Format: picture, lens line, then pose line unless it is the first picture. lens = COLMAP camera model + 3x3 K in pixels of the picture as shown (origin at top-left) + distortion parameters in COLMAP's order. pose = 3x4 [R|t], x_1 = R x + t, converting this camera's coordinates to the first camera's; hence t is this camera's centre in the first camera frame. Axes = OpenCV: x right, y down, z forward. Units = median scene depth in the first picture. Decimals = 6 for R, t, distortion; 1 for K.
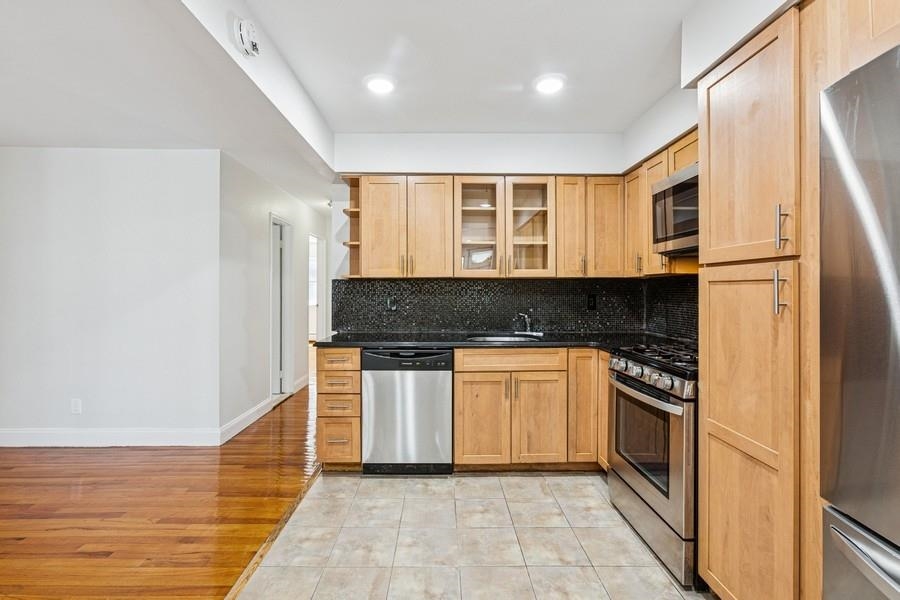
lens RADIAL K [[409.6, 0, 451.2], [0, 409.6, 291.0], [0, 0, 1]] dist [-0.002804, 0.000741]
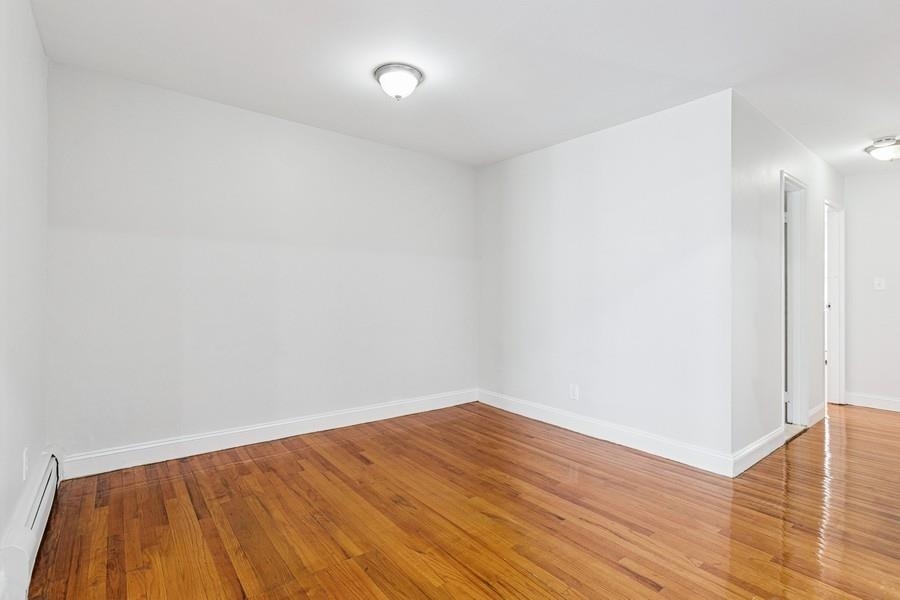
lens RADIAL K [[430.1, 0, 450.0], [0, 430.1, 300.0], [0, 0, 1]] dist [-0.002009, -0.000404]
pose [[0.602888, 0.009212, -0.797773, -0.270891], [-0.008386, 0.999951, 0.005209, 0.053363], [0.797782, 0.003550, 0.602936, 0.110309]]
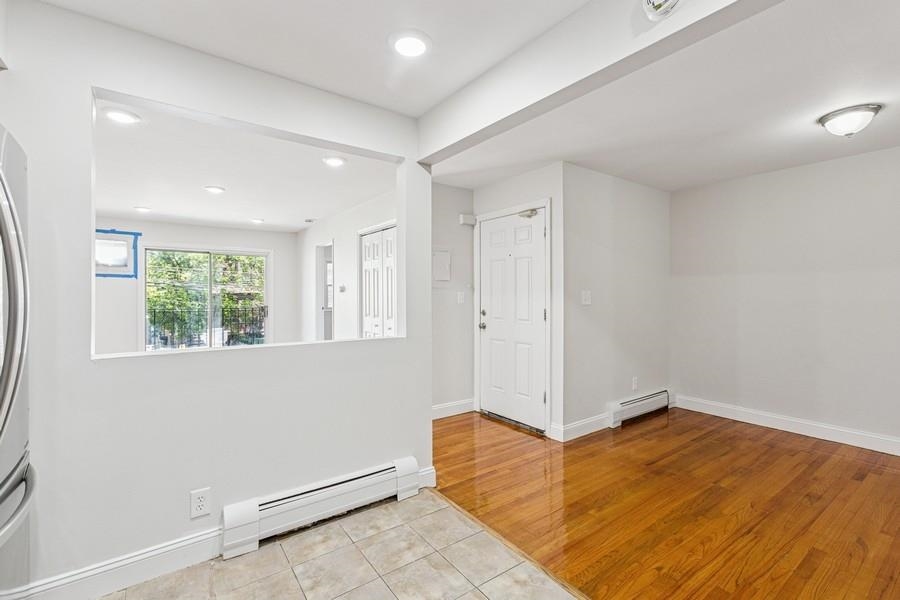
lens RADIAL K [[409.6, 0, 451.2], [0, 409.6, 291.0], [0, 0, 1]] dist [-0.002804, 0.000741]
pose [[-0.827233, -0.008420, -0.561796, 0.164468], [-0.000765, 0.999904, -0.013859, -0.003195], [0.561858, -0.011035, -0.827160, 0.761562]]
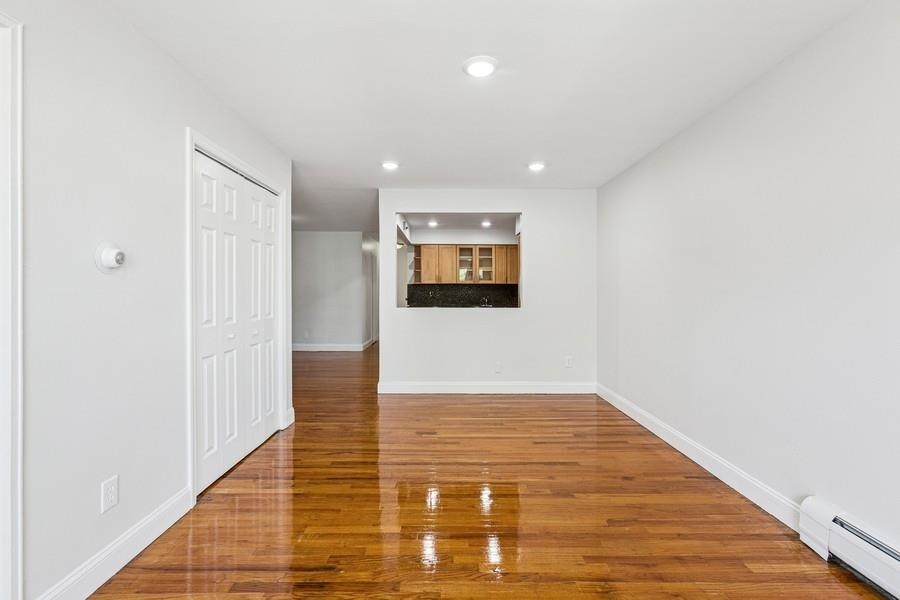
lens RADIAL K [[409.6, 0, 451.2], [0, 409.6, 291.0], [0, 0, 1]] dist [-0.002804, 0.000741]
pose [[0.999960, 0.000089, -0.008978, -0.003077], [-0.000066, 0.999997, 0.002512, 0.006876], [0.008978, -0.002511, 0.999957, -1.616657]]
